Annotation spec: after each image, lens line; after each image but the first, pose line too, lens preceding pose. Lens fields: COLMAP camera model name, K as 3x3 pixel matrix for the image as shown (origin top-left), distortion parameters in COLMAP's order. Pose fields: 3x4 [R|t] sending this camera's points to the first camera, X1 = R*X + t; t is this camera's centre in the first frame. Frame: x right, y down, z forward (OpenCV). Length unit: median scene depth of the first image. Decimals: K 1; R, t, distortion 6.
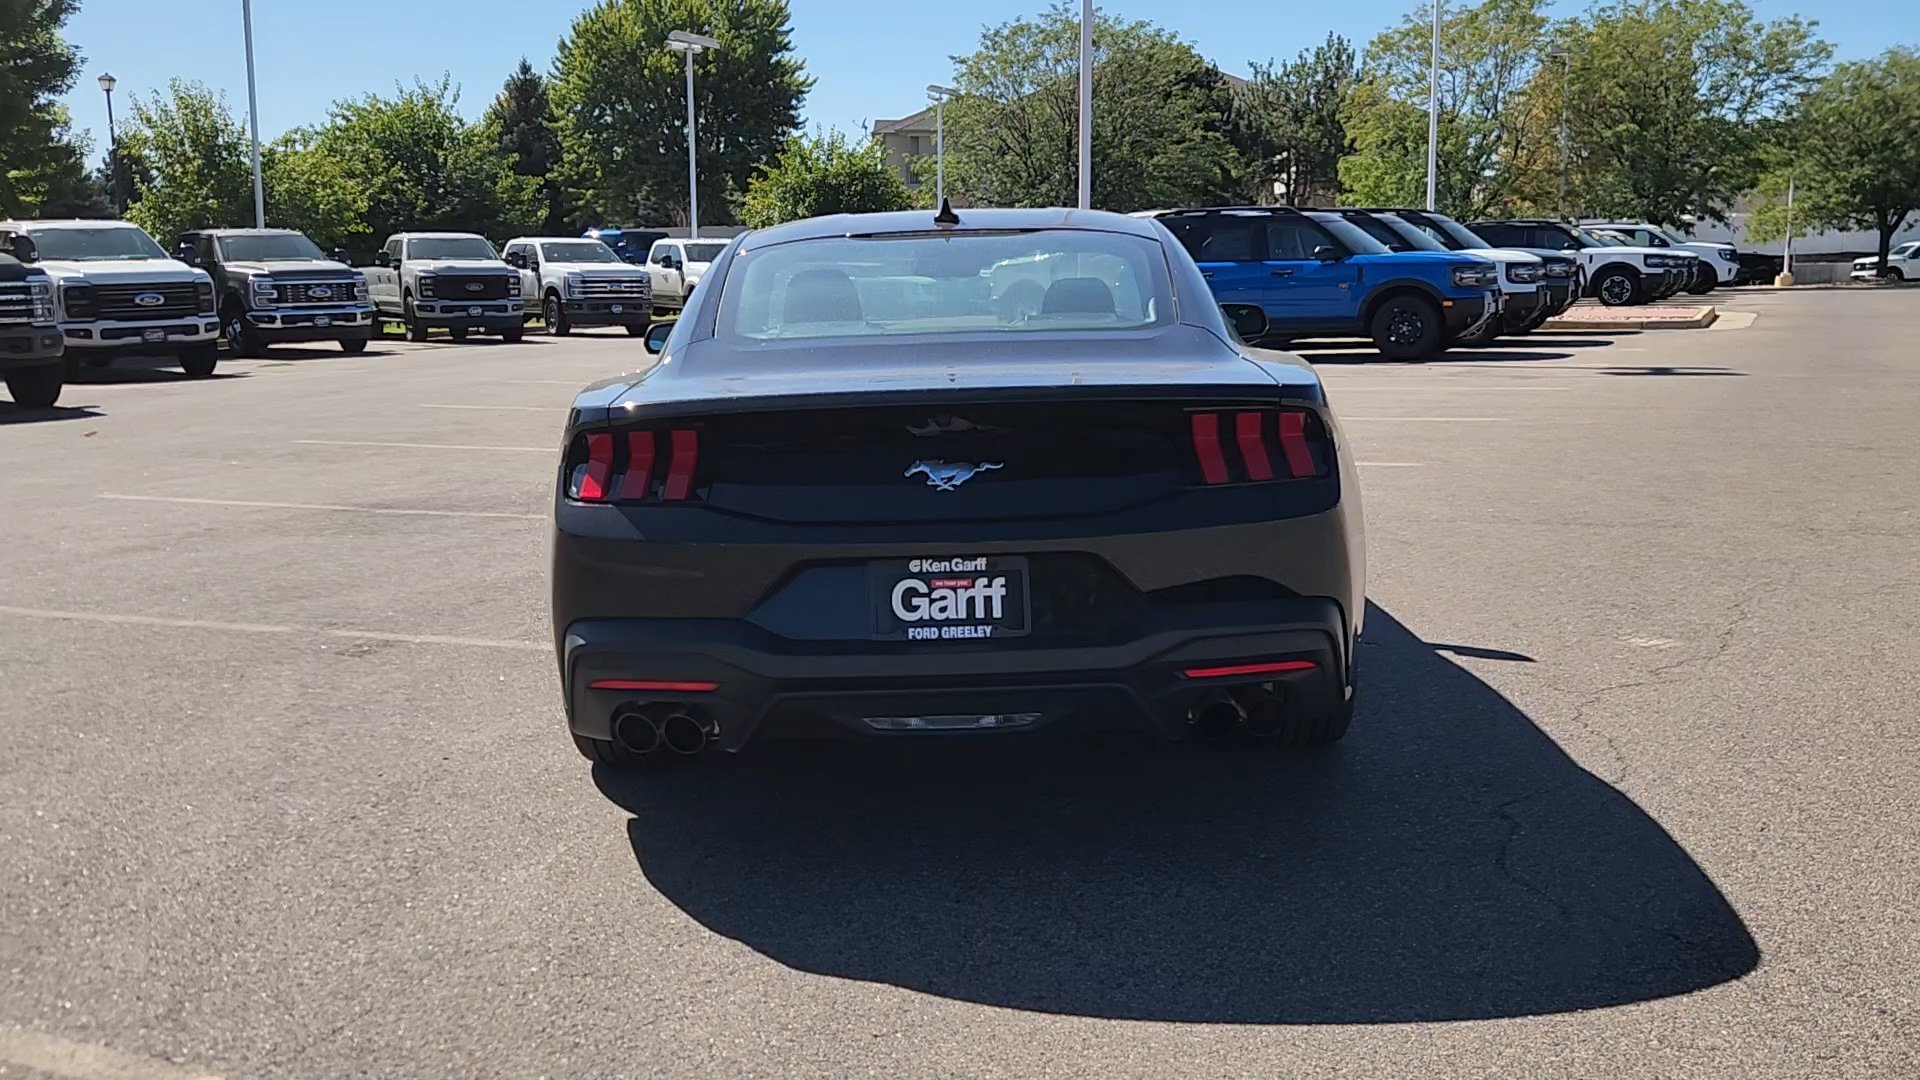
lens RADIAL K [[1812.5, 0, 943.9], [0, 1812.5, 577.0], [0, 0, 1]] dist [0.033576, -0.024268]
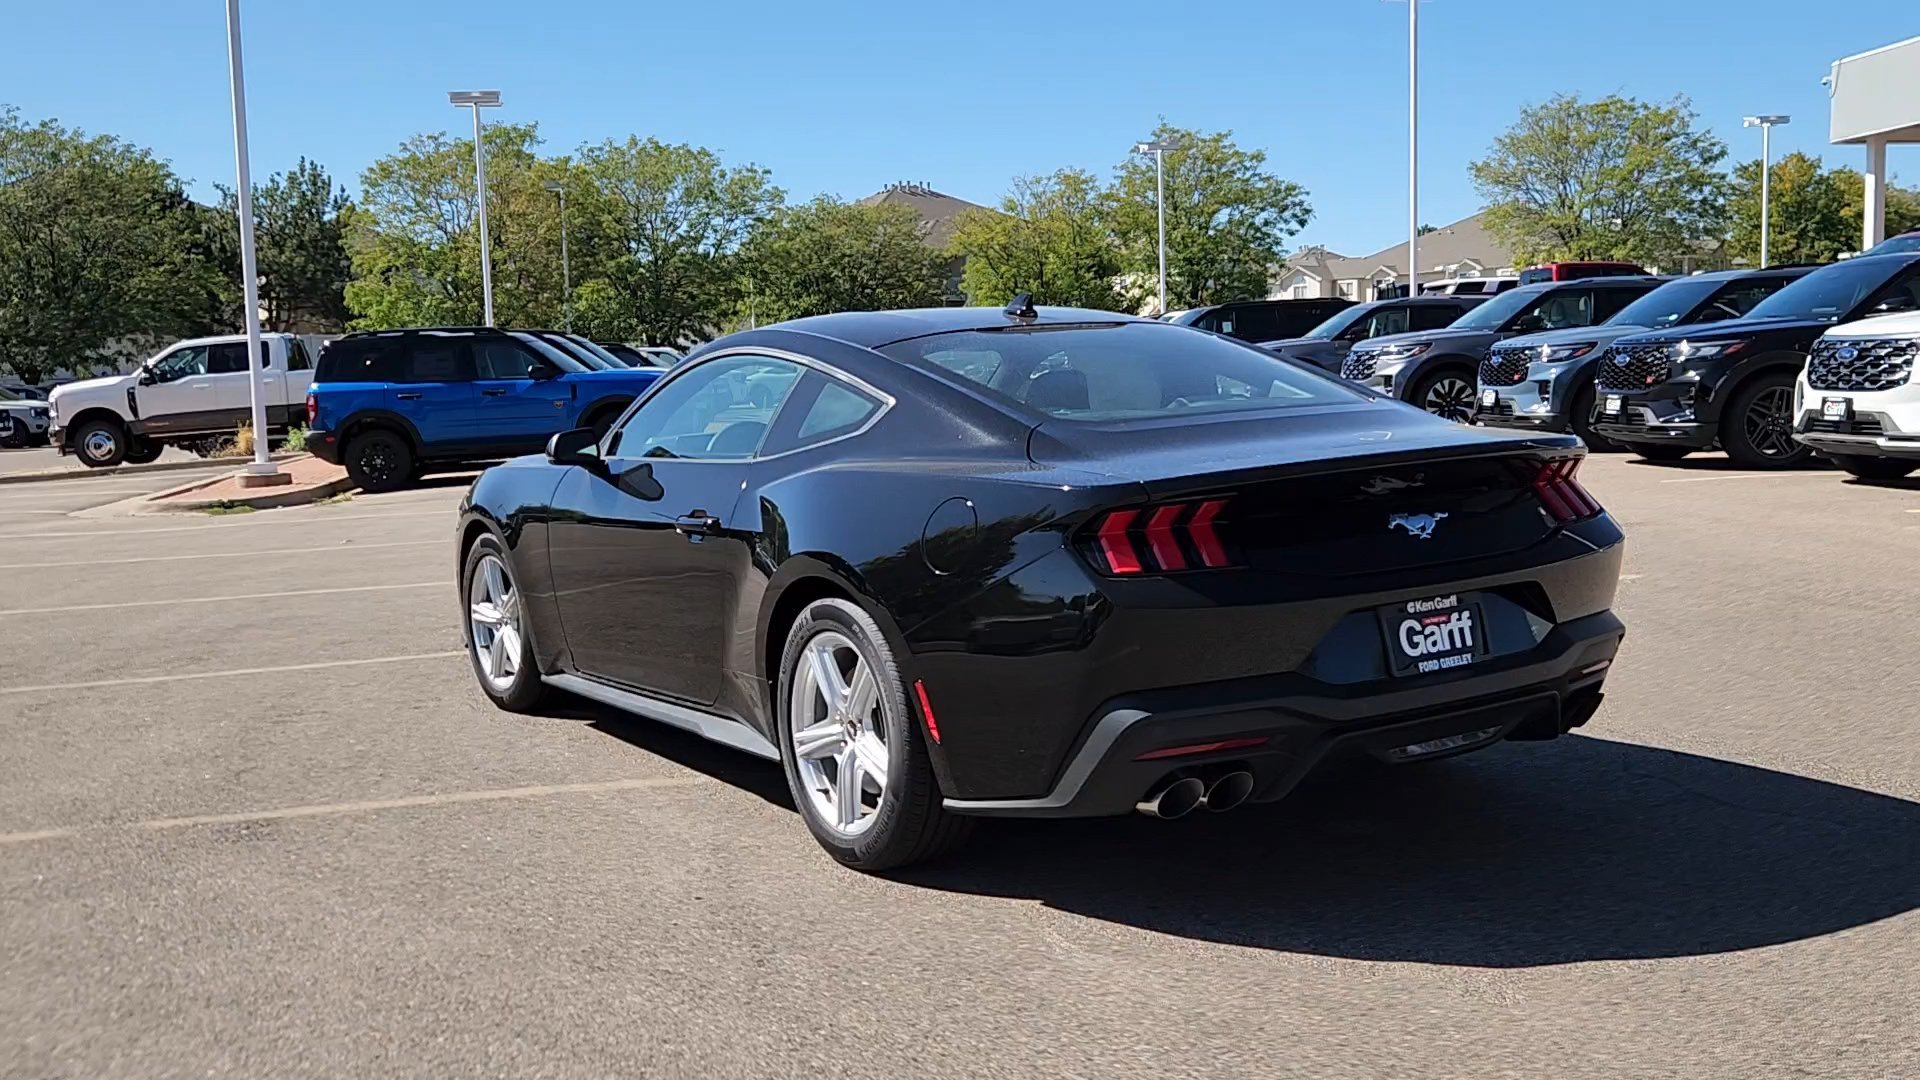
lens RADIAL K [[1812.5, 0, 943.9], [0, 1812.5, 577.0], [0, 0, 1]] dist [0.033576, -0.024268]
pose [[0.842503, -0.078178, 0.532989, -0.068300], [0.114379, 0.992814, -0.035176, -0.001463], [-0.526409, 0.090599, 0.845391, 0.016129]]
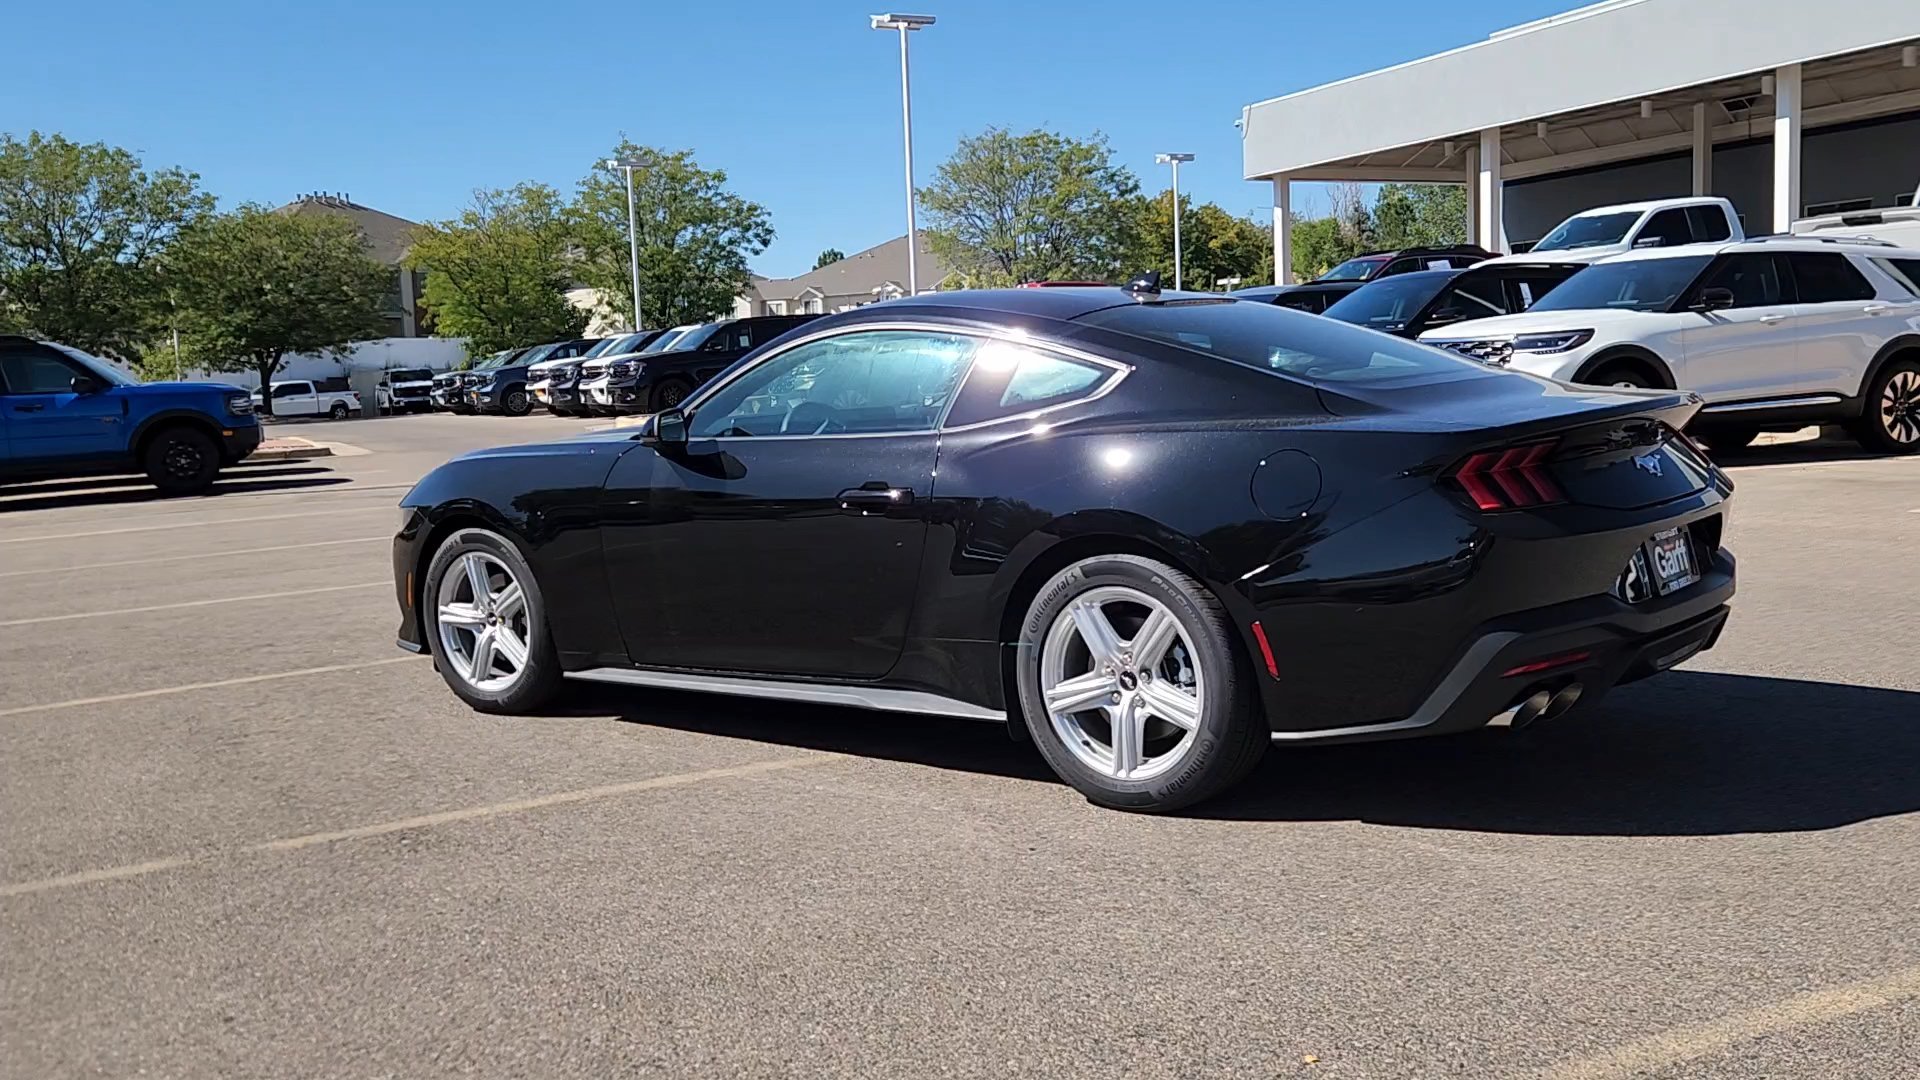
lens RADIAL K [[1812.5, 0, 943.9], [0, 1812.5, 577.0], [0, 0, 1]] dist [0.033576, -0.024268]
pose [[0.631172, -0.103005, 0.768773, -0.106733], [0.163529, 0.986536, -0.002076, -0.004610], [-0.758208, 0.127027, 0.639519, 0.044750]]
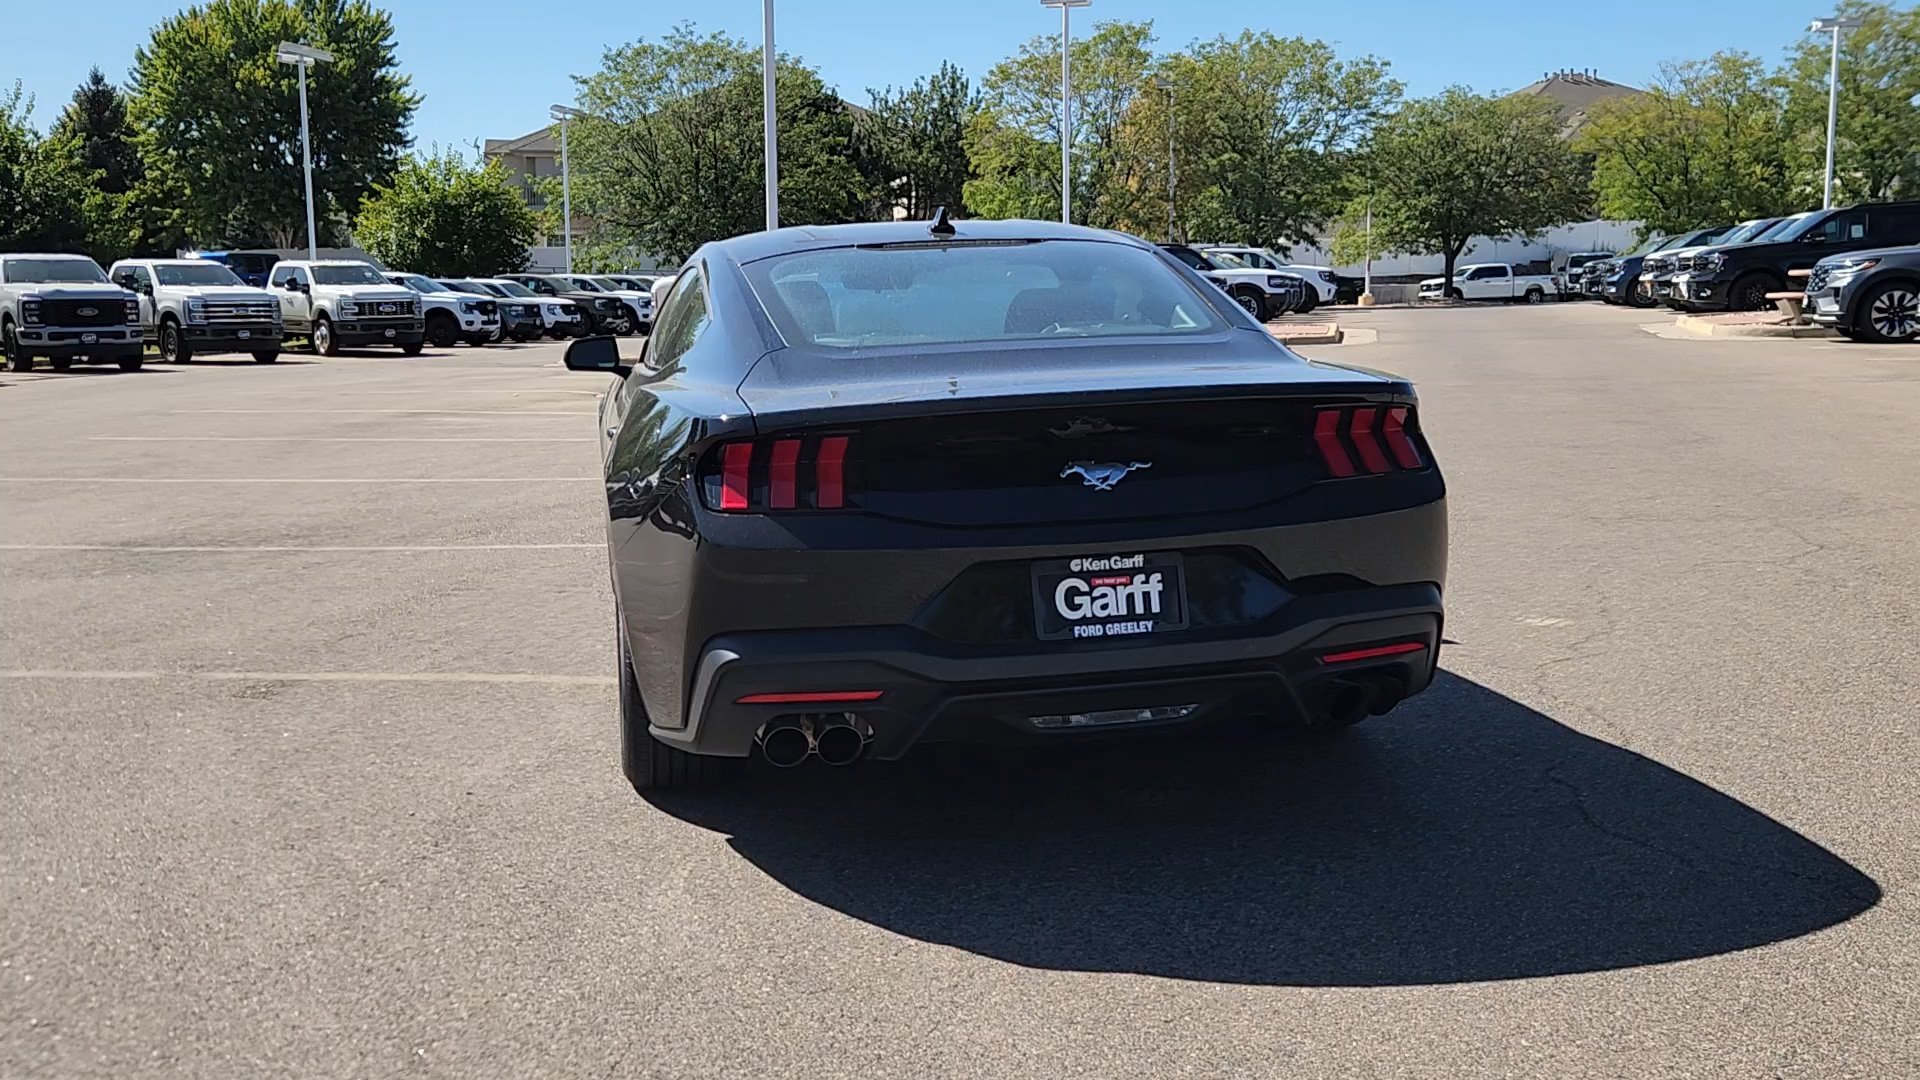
lens RADIAL K [[1812.5, 0, 943.9], [0, 1812.5, 577.0], [0, 0, 1]] dist [0.033576, -0.024268]
pose [[0.977253, -0.037585, 0.208719, -0.023995], [0.040193, 0.999158, -0.008265, 0.000474], [-0.208233, 0.016466, 0.977941, 0.001759]]
